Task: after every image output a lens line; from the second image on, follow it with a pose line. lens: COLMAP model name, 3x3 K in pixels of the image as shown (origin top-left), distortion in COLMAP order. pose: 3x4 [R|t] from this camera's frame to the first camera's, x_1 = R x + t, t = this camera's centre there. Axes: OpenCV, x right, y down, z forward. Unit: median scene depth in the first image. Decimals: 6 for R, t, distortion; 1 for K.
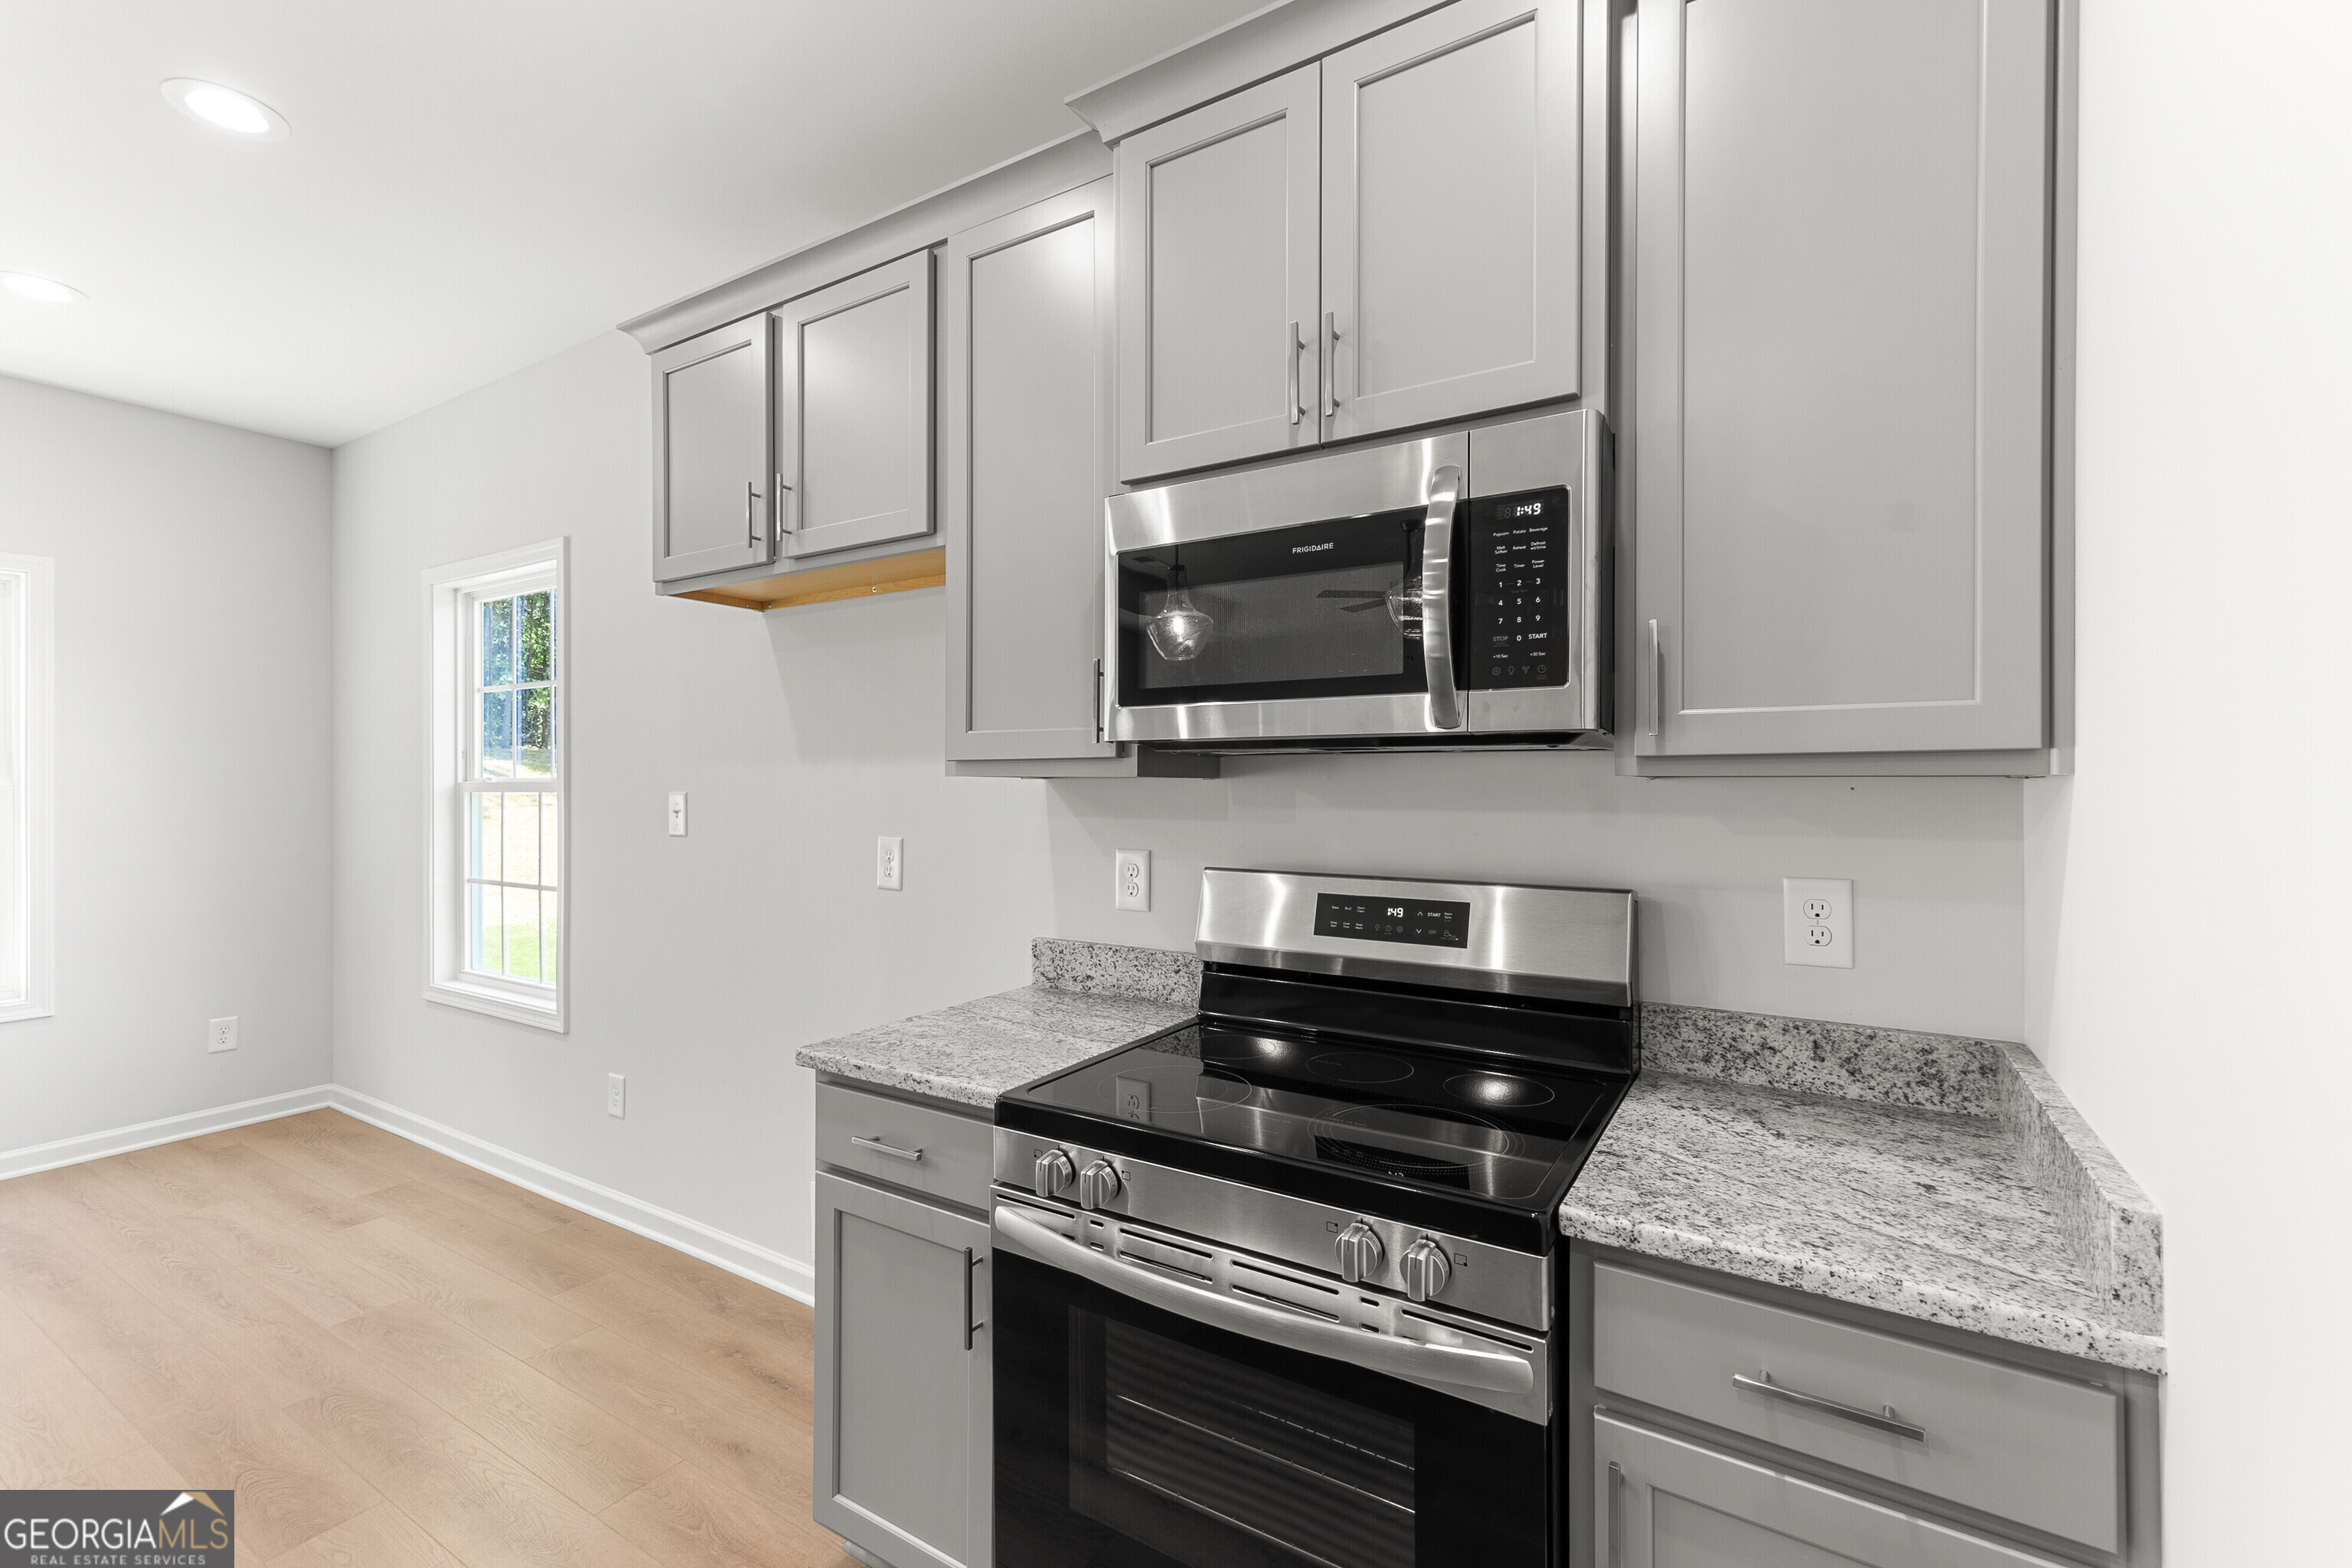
lens RADIAL K [[1022.0, 0, 1161.1], [0, 1022.0, 781.8], [0, 0, 1]] dist [0.009053, 0.002371]
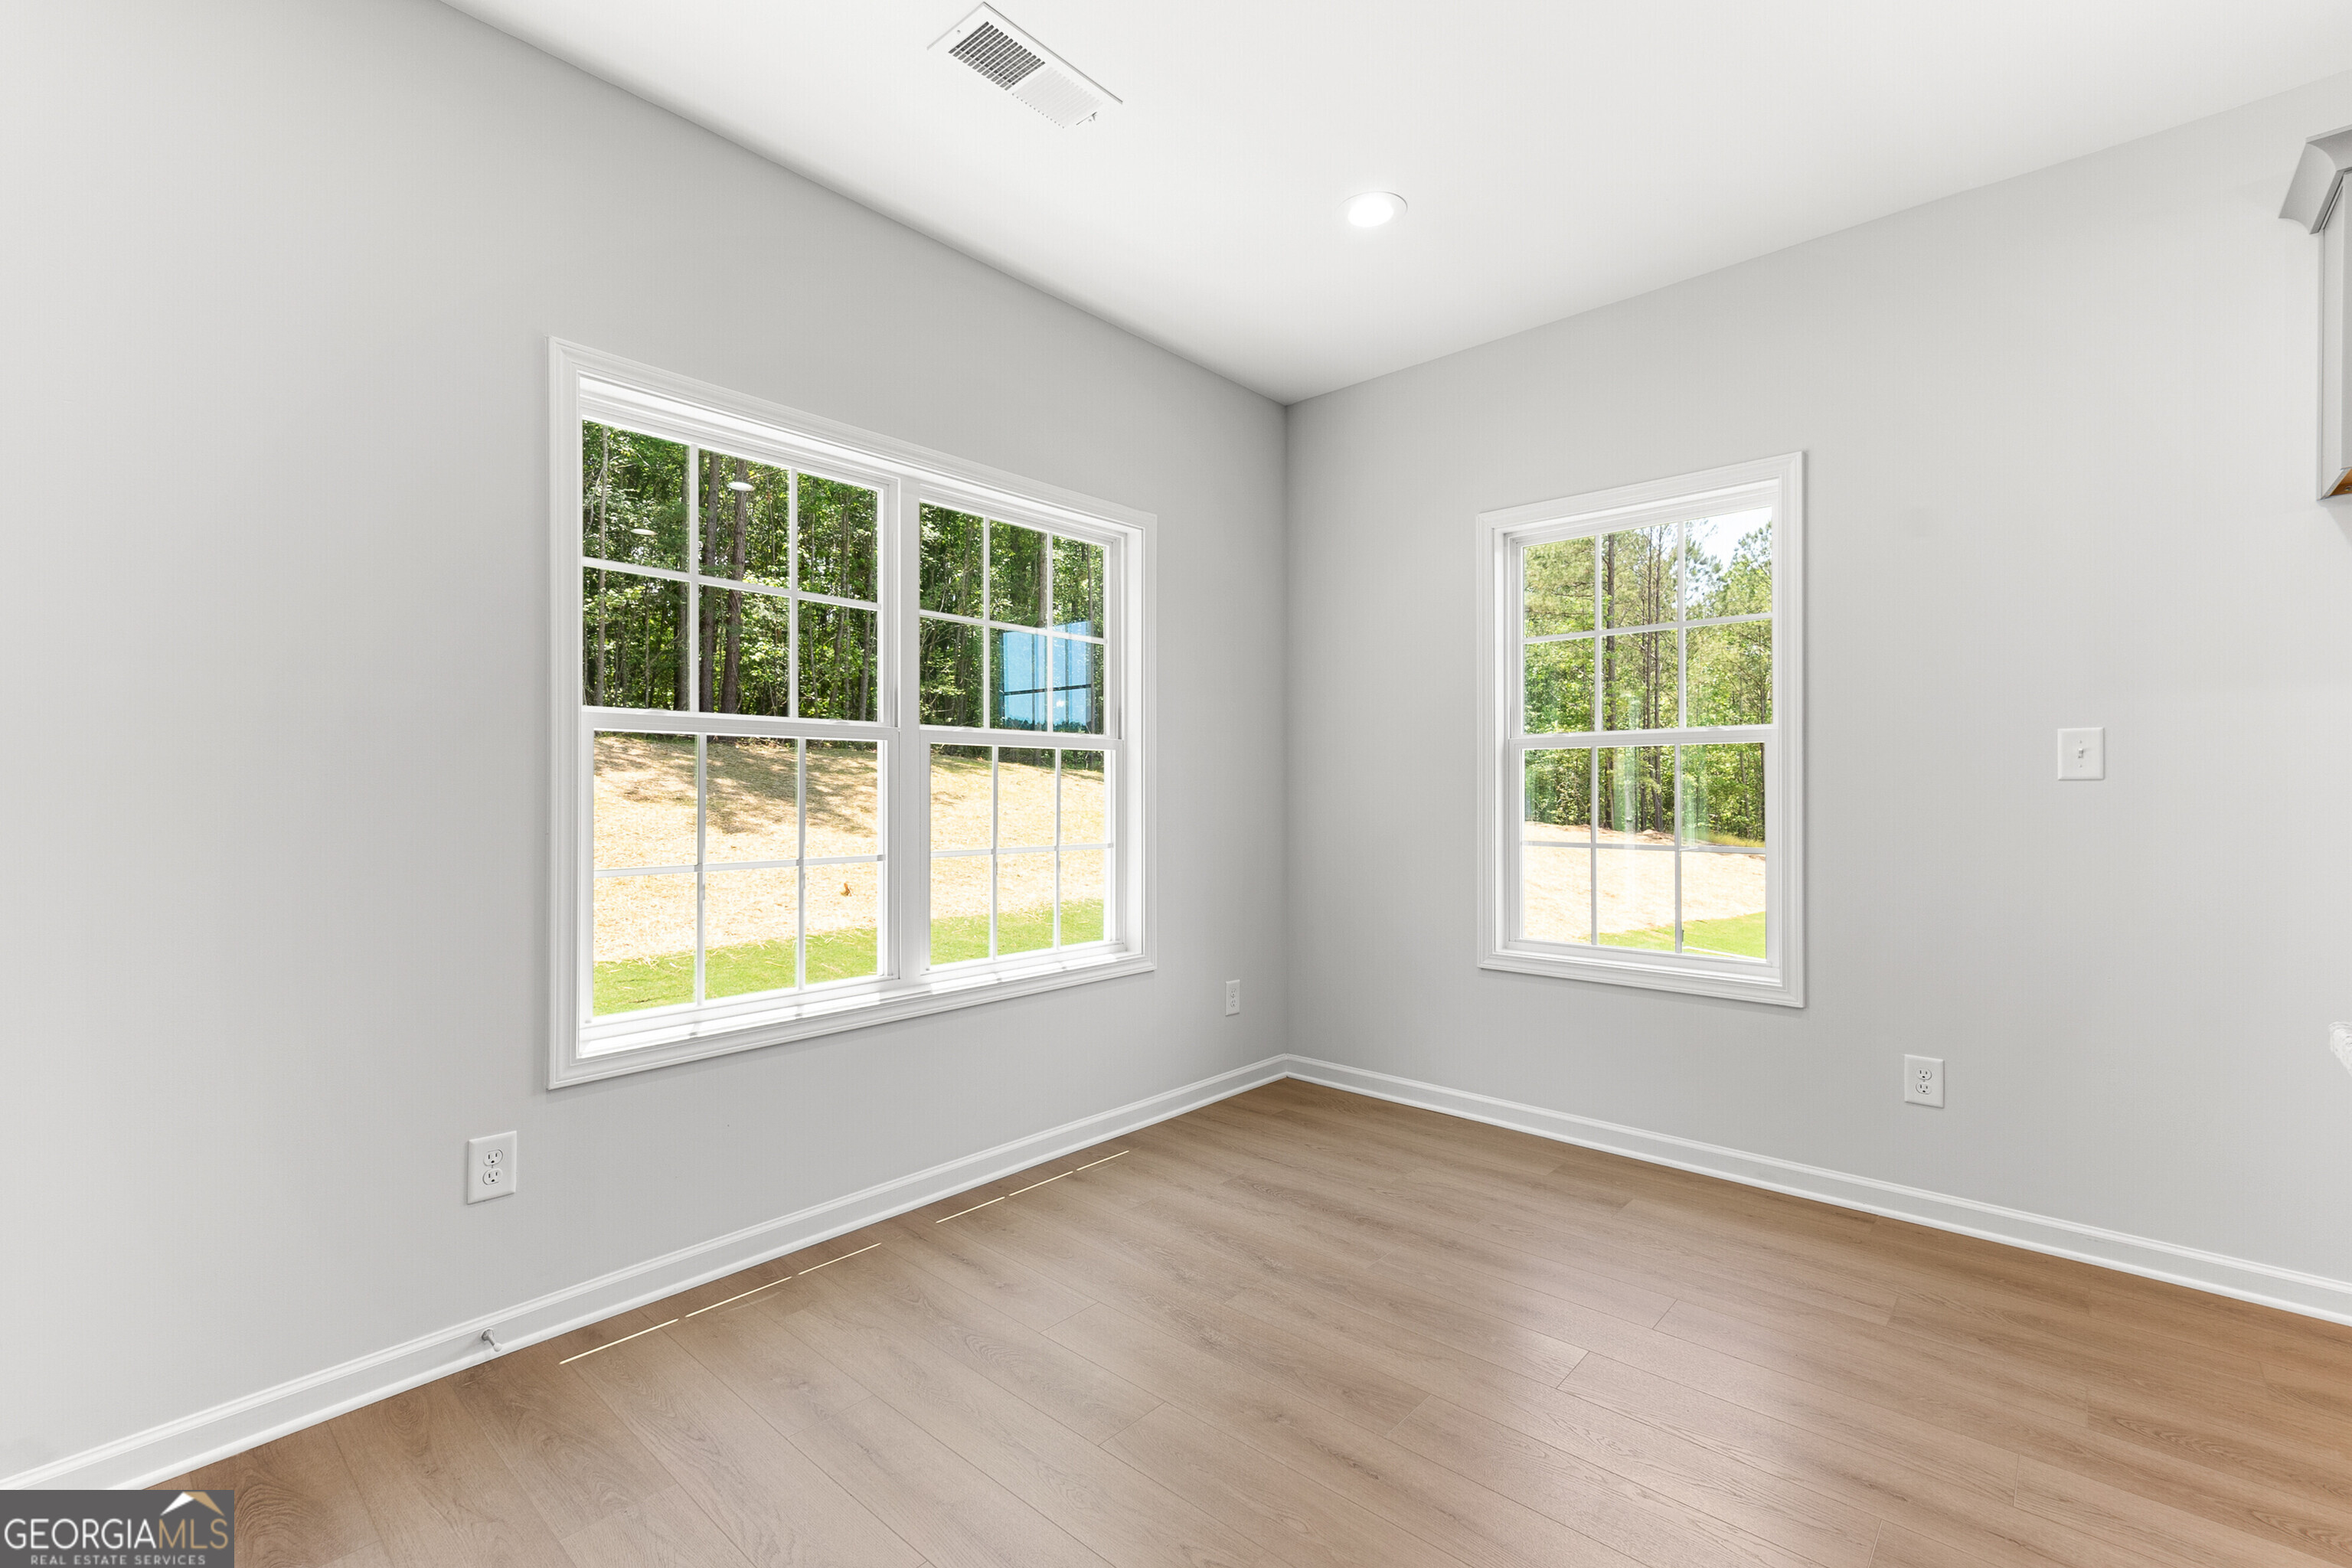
lens RADIAL K [[1022.0, 0, 1180.7], [0, 1022.0, 783.9], [0, 0, 1]] dist [0.009053, 0.002371]
pose [[0.986658, 0.002835, -0.162779, -2.071760], [-0.004624, 0.999933, -0.010610, 0.133468], [0.162738, 0.011222, 0.986605, 0.068388]]
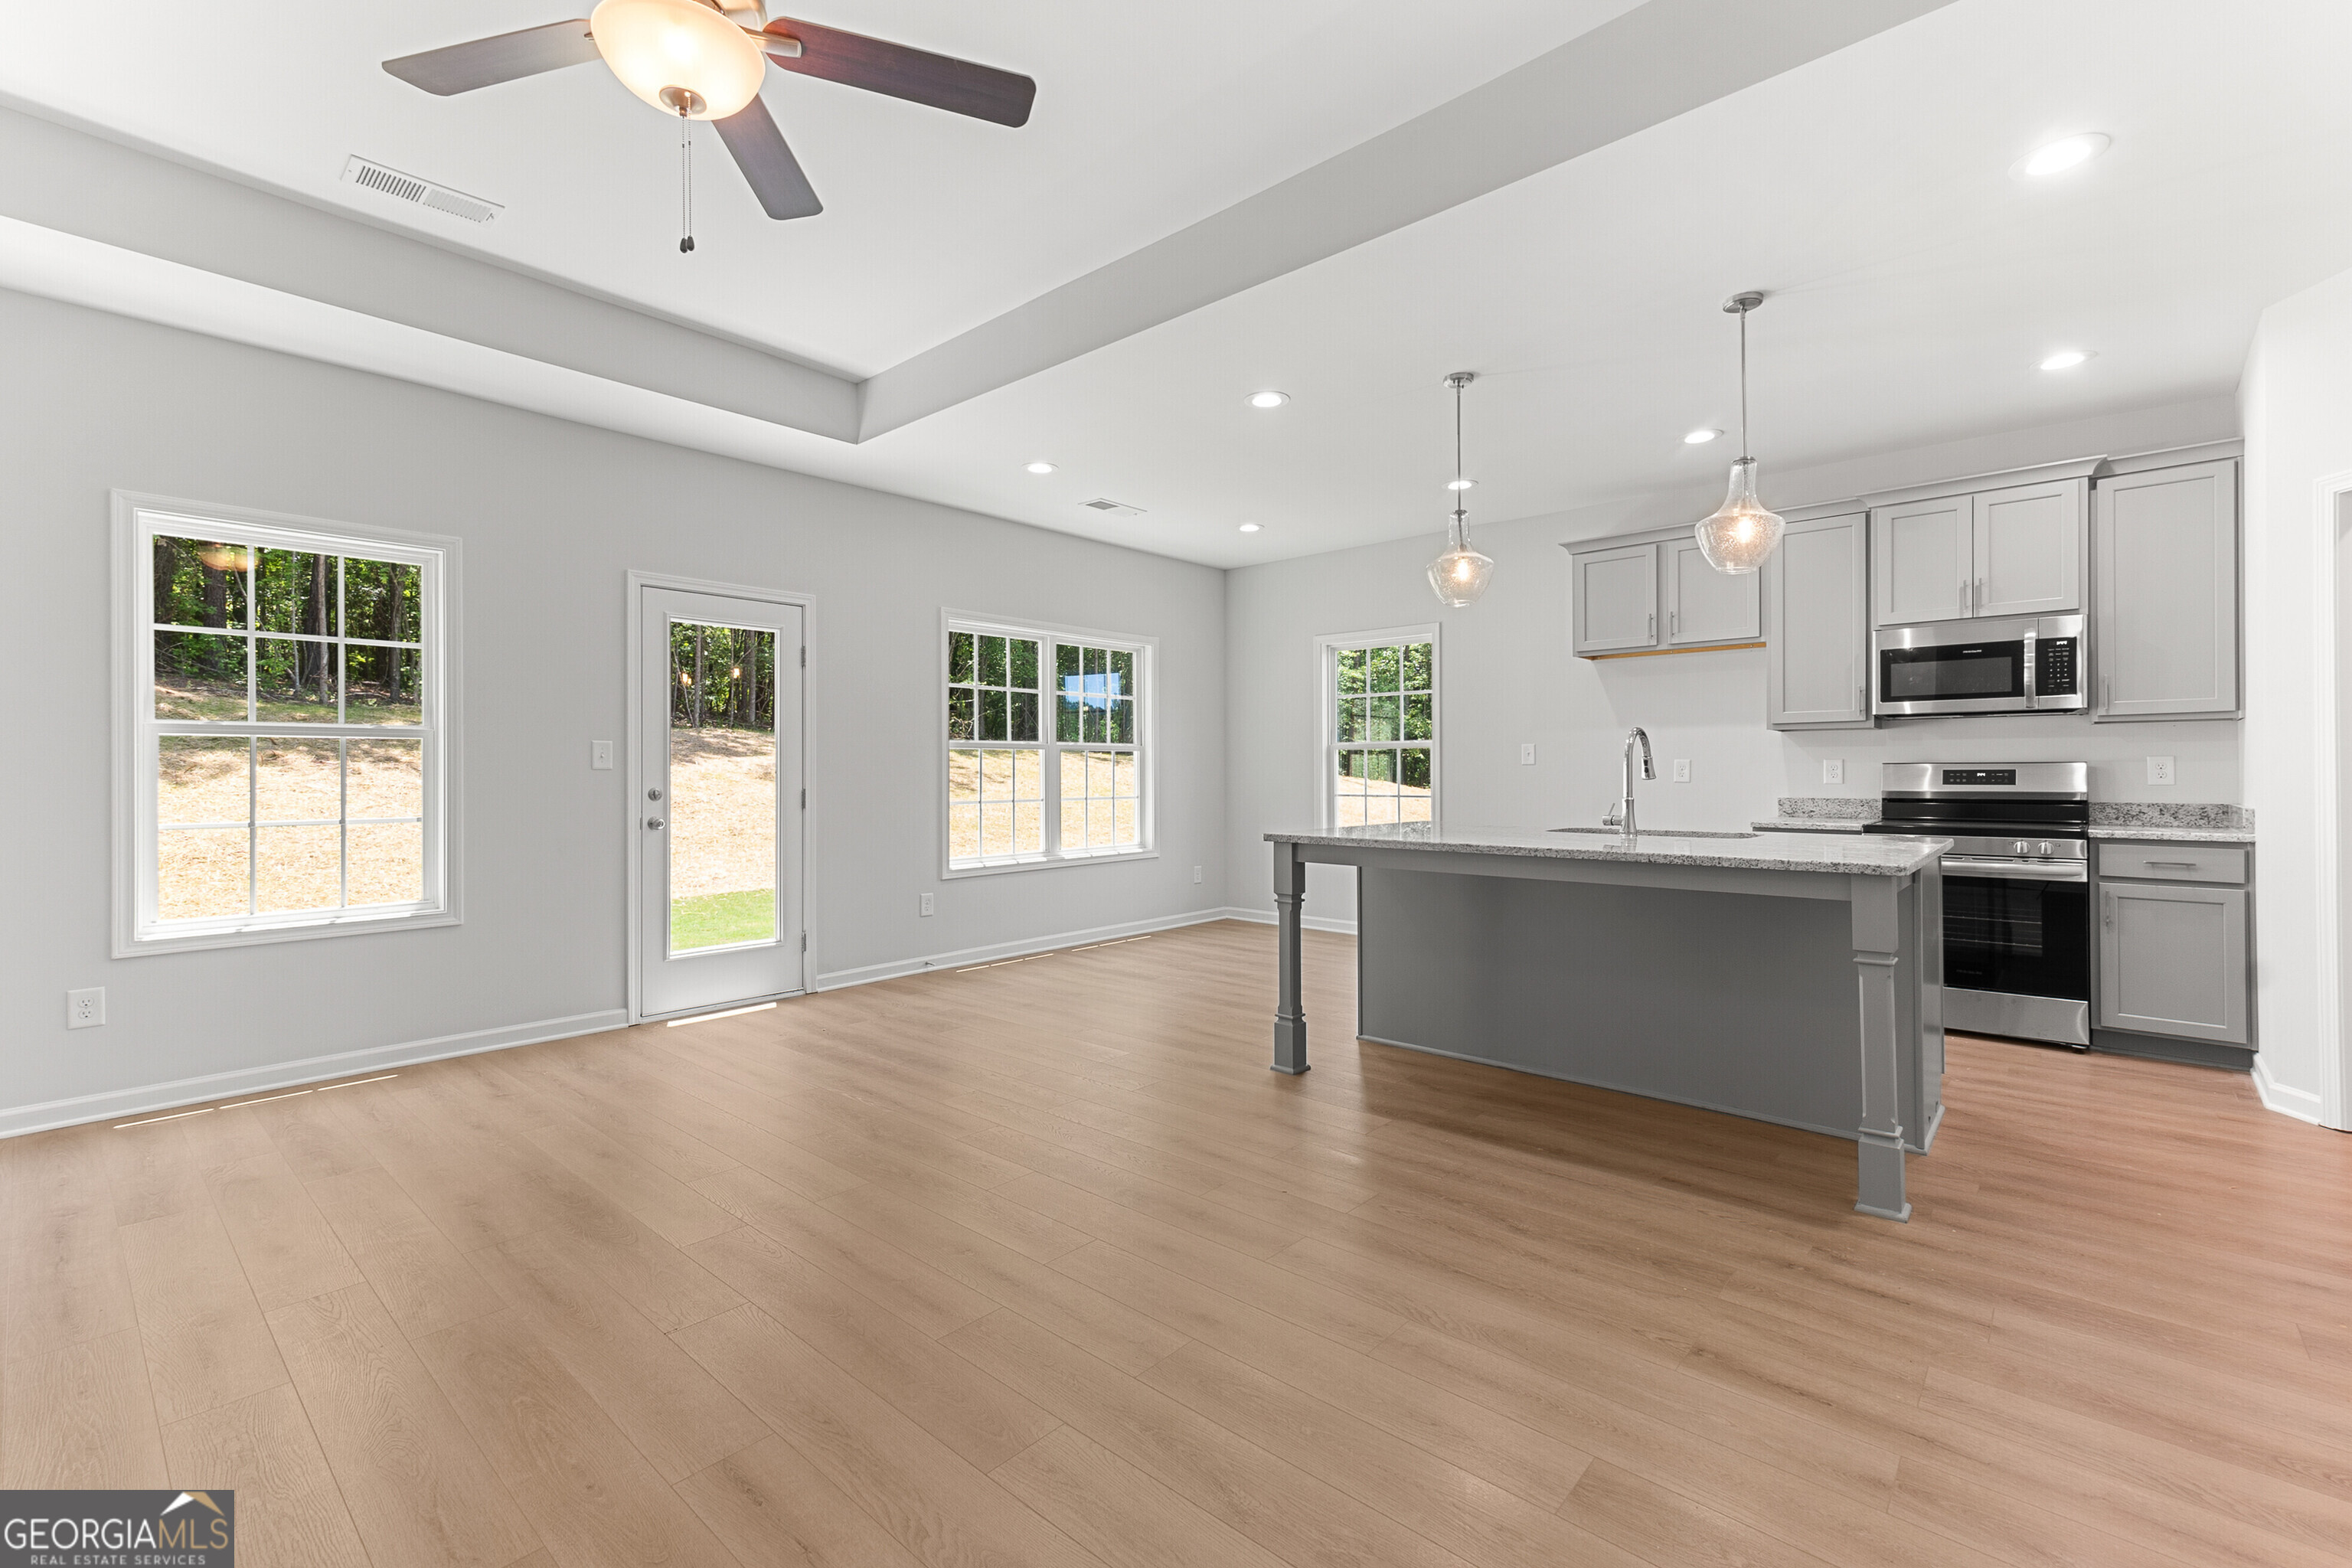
lens RADIAL K [[1022.0, 0, 1166.1], [0, 1022.0, 766.1], [0, 0, 1]] dist [0.009053, 0.002371]
pose [[0.985074, -0.001086, -0.172127, -1.644063], [-0.000350, 0.999965, -0.008308, 0.142427], [0.172131, 0.008245, 0.985040, -2.385097]]
